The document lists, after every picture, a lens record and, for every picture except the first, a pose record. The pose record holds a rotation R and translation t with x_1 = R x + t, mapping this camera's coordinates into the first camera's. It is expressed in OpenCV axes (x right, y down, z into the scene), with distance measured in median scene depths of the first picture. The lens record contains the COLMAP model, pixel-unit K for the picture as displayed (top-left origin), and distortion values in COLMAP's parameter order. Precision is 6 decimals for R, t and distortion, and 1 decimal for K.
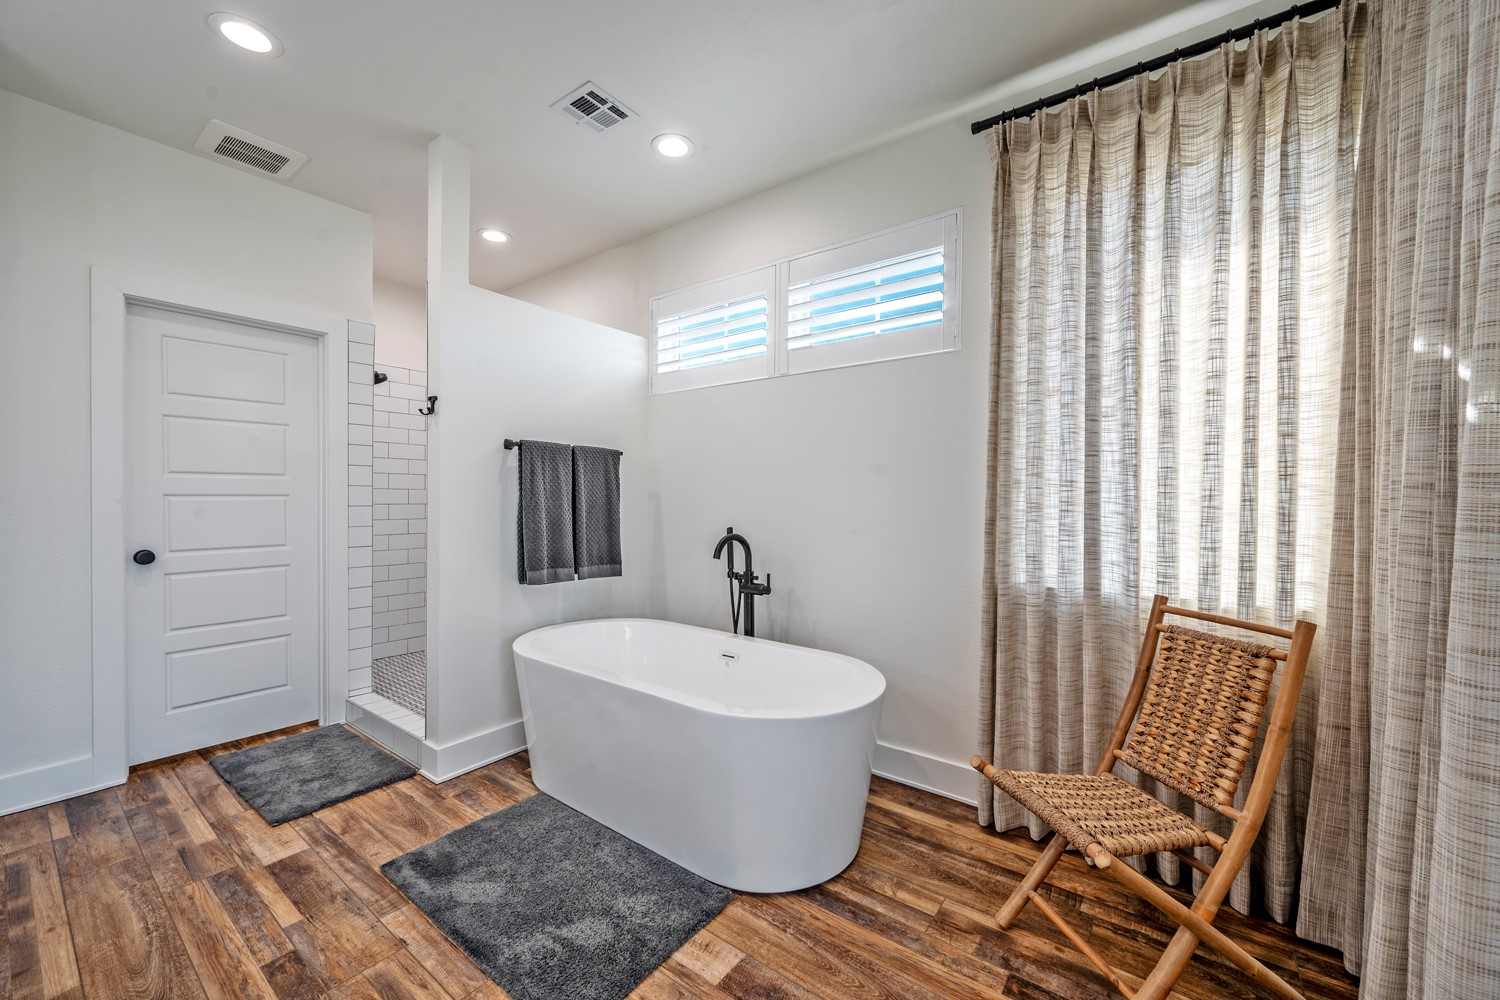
lens RADIAL K [[585.9, 0, 748.5], [0, 585.9, 506.0], [0, 0, 1]] dist [-0.000299, 0.000060]
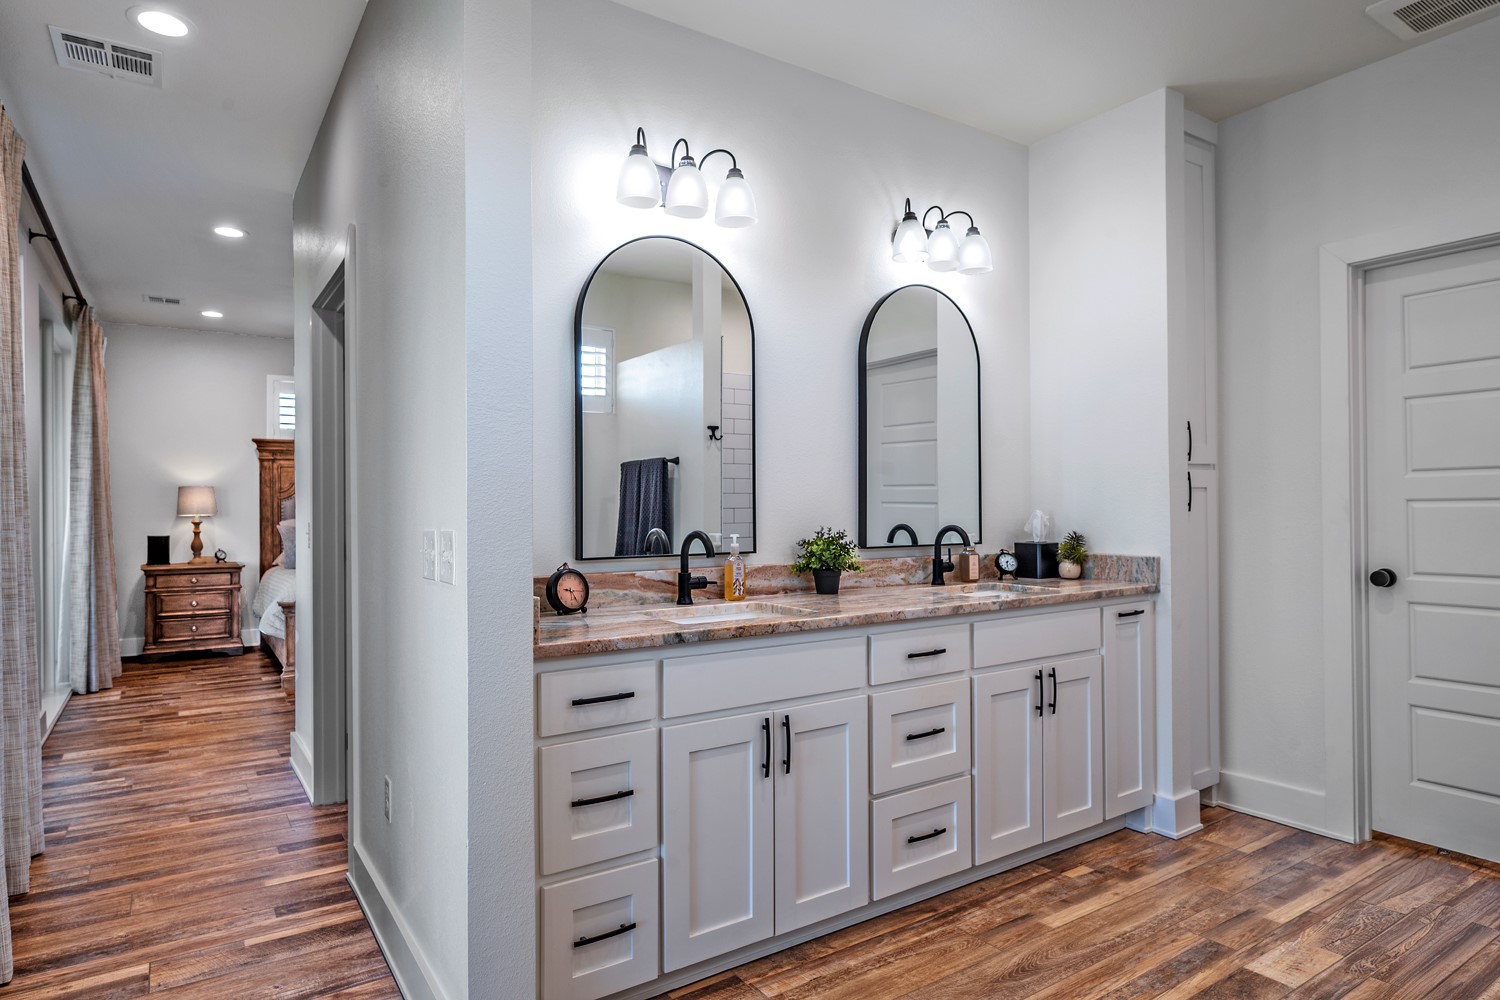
lens RADIAL K [[864.8, 0, 749.3], [0, 864.8, 503.3], [0, 0, 1]] dist [-0.001308, -0.000145]
pose [[-0.324389, -0.004563, -0.945913, 0.441872], [-0.007450, 0.999970, -0.002269, -0.006738], [0.945894, 0.006311, -0.324413, 0.651171]]
